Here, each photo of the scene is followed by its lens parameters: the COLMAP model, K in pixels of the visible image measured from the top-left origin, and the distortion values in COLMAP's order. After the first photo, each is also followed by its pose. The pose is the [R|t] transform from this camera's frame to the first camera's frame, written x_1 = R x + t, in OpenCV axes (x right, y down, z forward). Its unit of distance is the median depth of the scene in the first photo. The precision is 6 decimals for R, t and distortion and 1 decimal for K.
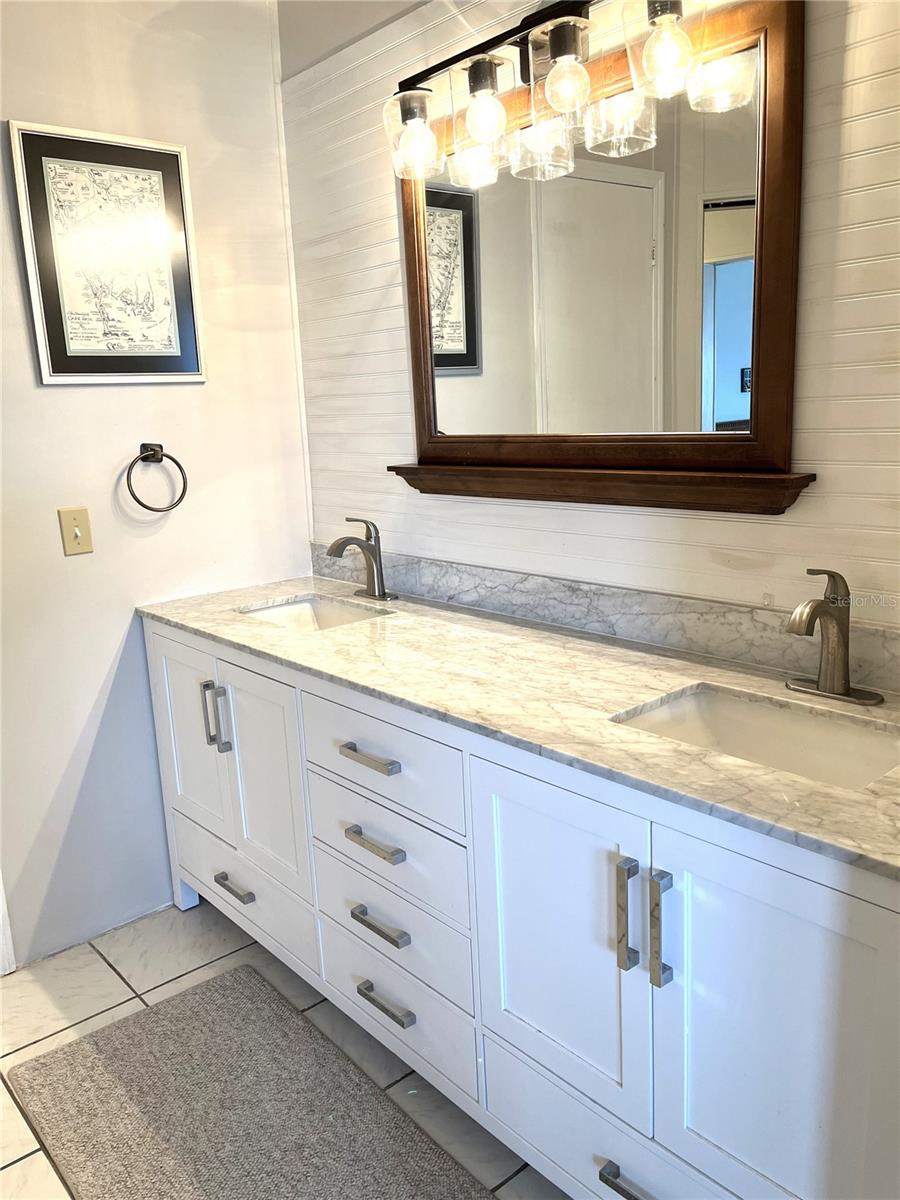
lens RADIAL K [[908.2, 0, 442.9], [0, 908.2, 599.0], [0, 0, 1]] dist [0.045969, -0.031238]
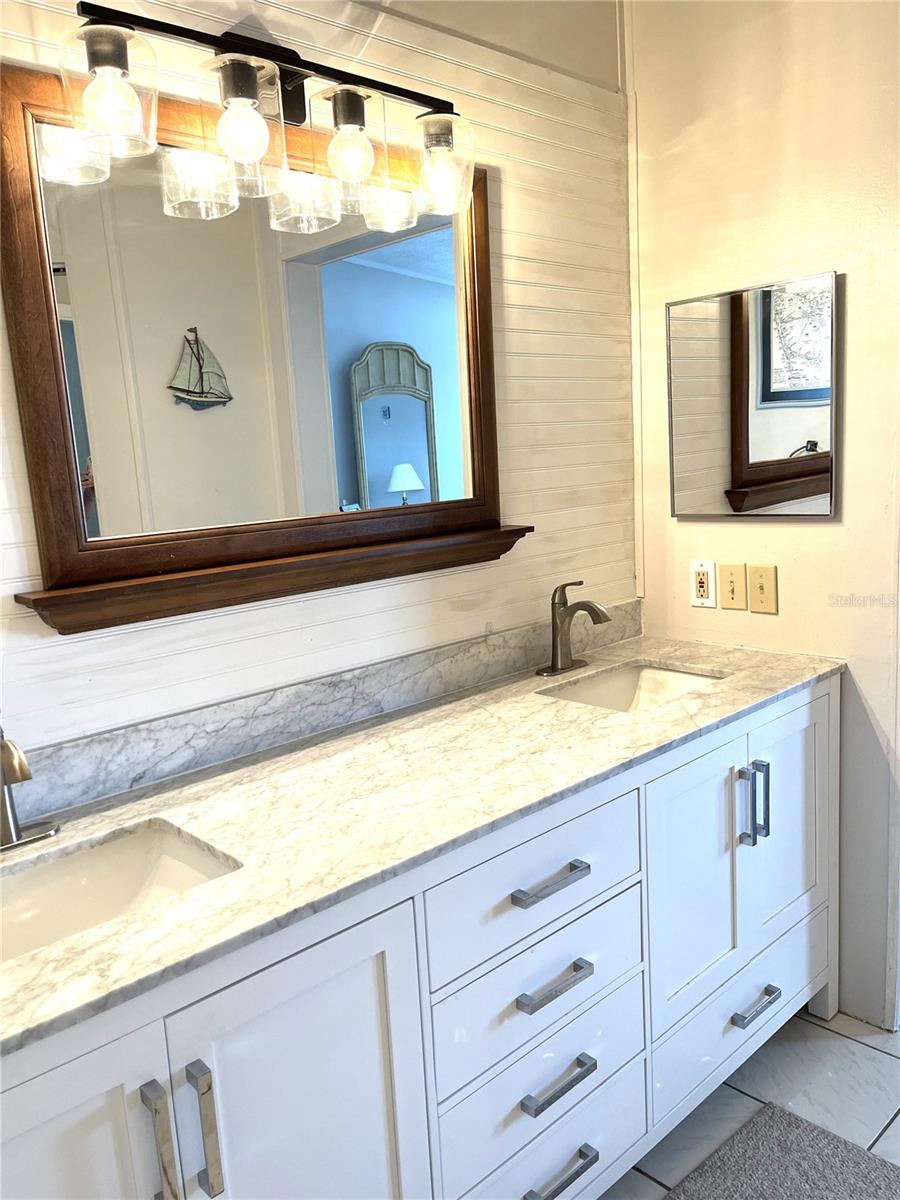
lens RADIAL K [[908.2, 0, 444.7], [0, 908.2, 603.7], [0, 0, 1]] dist [0.045969, -0.031238]
pose [[-0.027224, -0.121122, 0.992264, -0.819899], [0.266484, 0.955832, 0.123986, -0.186434], [-0.963455, 0.267798, 0.006255, 0.954057]]
